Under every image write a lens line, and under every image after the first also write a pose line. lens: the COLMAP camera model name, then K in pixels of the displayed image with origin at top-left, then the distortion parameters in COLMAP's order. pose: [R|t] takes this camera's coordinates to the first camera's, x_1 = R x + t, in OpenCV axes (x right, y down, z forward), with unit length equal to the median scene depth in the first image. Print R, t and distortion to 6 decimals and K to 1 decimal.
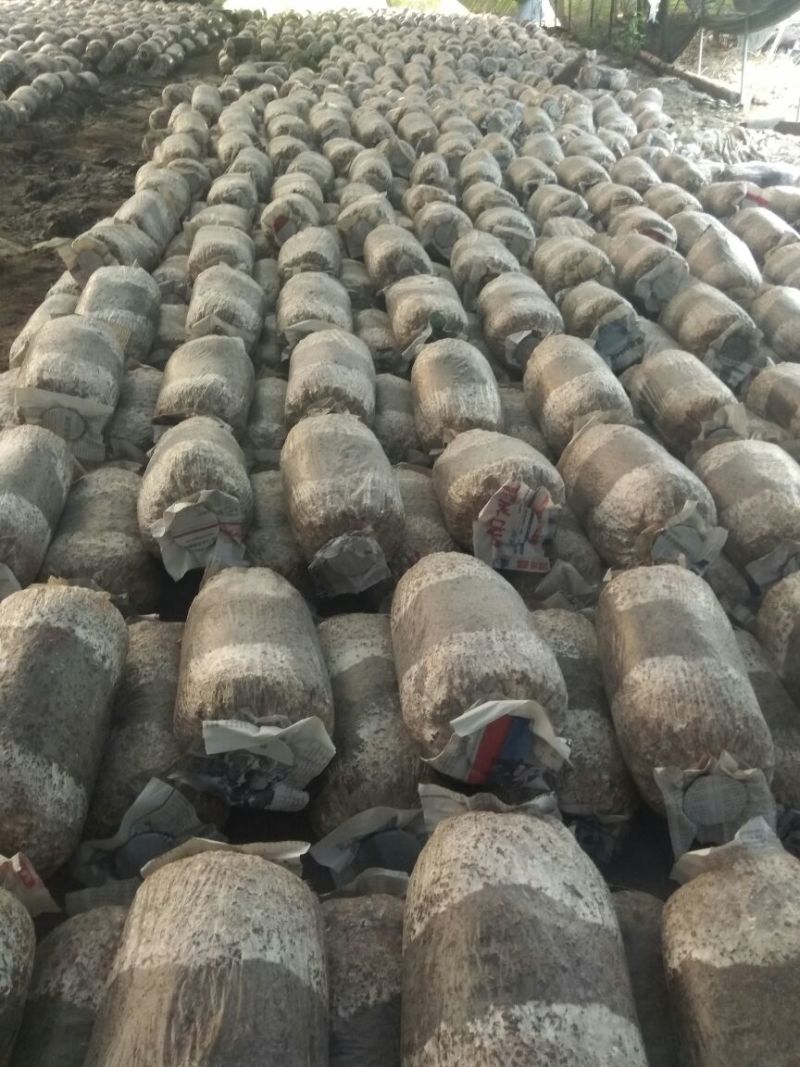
lens RADIAL K [[854.7, 0, 400.0], [0, 854.7, 533.5], [0, 0, 1]] dist [0.122275, -0.219656]
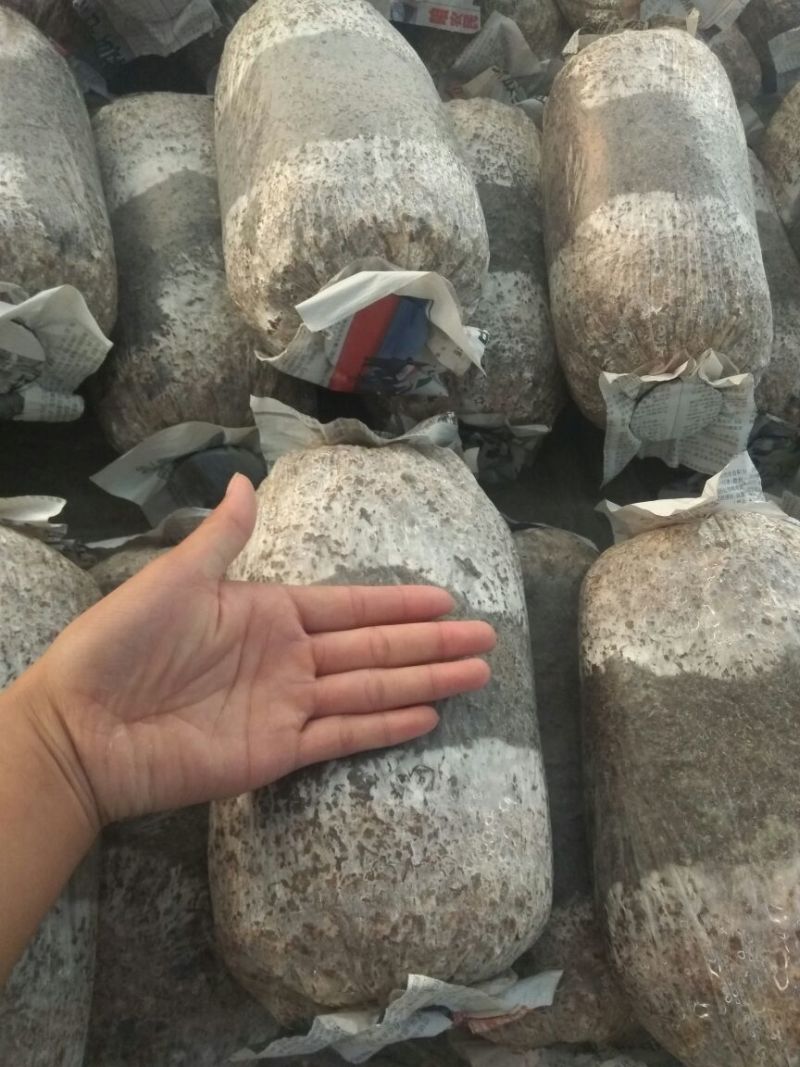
lens RADIAL K [[854.7, 0, 400.0], [0, 854.7, 533.5], [0, 0, 1]] dist [0.122275, -0.219656]
pose [[0.993928, -0.007024, 0.109806, 0.061553], [-0.052905, 0.844520, 0.532905, 0.026354], [-0.096476, -0.535479, 0.839020, 0.385660]]
